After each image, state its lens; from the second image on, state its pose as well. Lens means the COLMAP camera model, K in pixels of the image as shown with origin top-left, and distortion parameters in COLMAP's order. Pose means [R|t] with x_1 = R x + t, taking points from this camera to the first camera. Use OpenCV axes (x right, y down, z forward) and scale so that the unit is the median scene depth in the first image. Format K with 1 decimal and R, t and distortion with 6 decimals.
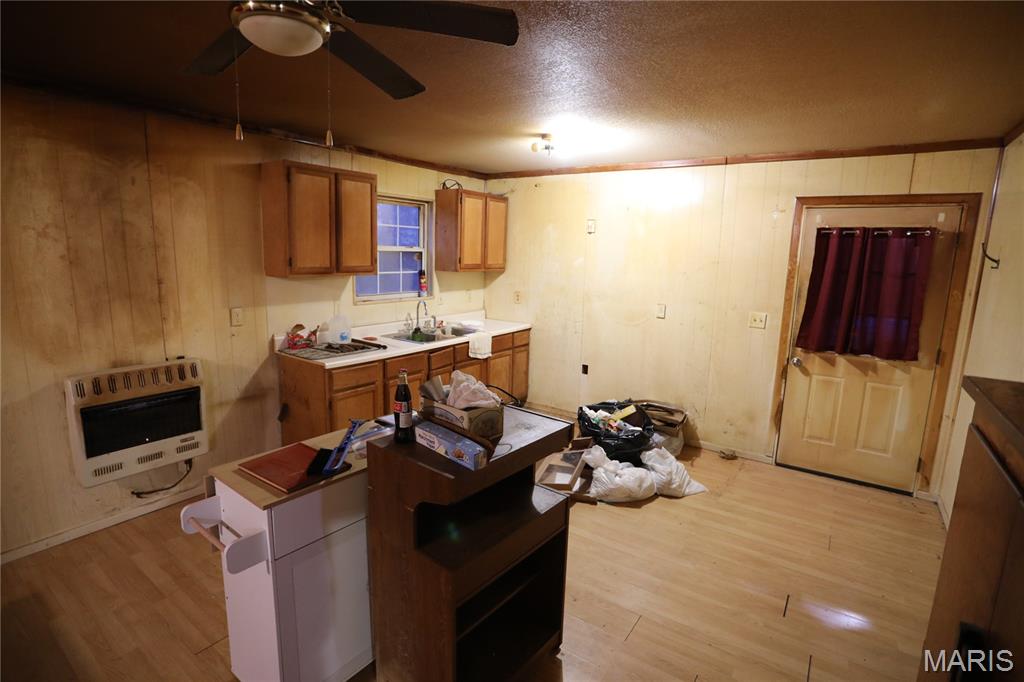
lens RADIAL K [[493.6, 0, 512.4], [0, 493.6, 338.4], [0, 0, 1]] dist [-0.068774, 0.027514]
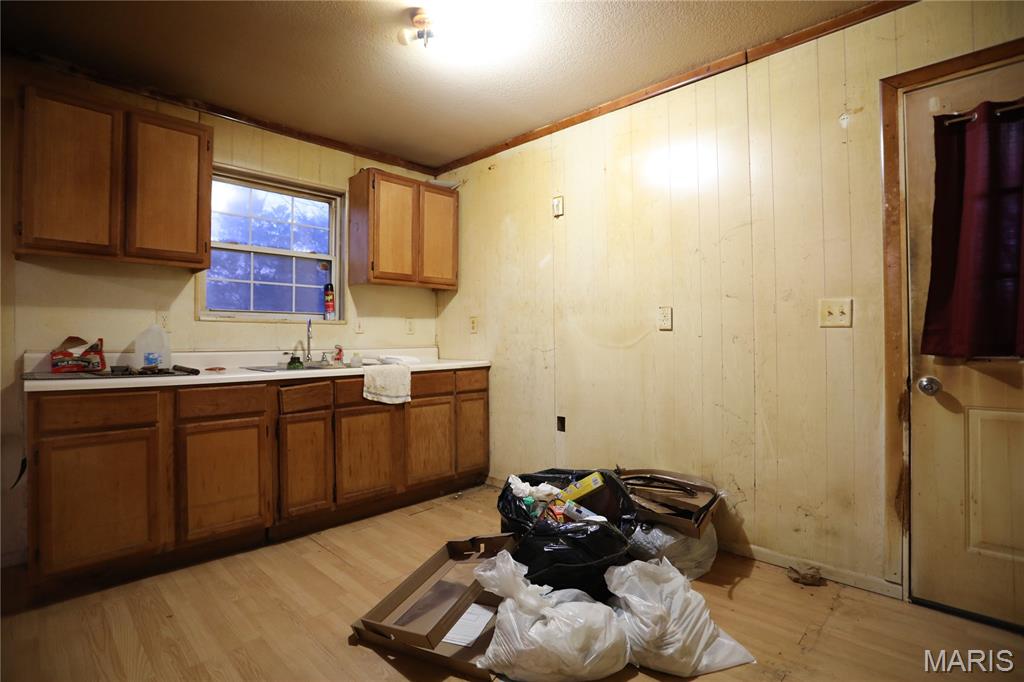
lens RADIAL K [[493.6, 0, 512.4], [0, 493.6, 338.4], [0, 0, 1]] dist [-0.068774, 0.027514]
pose [[0.987945, -0.031971, -0.151470, 0.226816], [0.004472, 0.983928, -0.178510, 0.082870], [0.154743, 0.175681, 0.972209, 0.424248]]
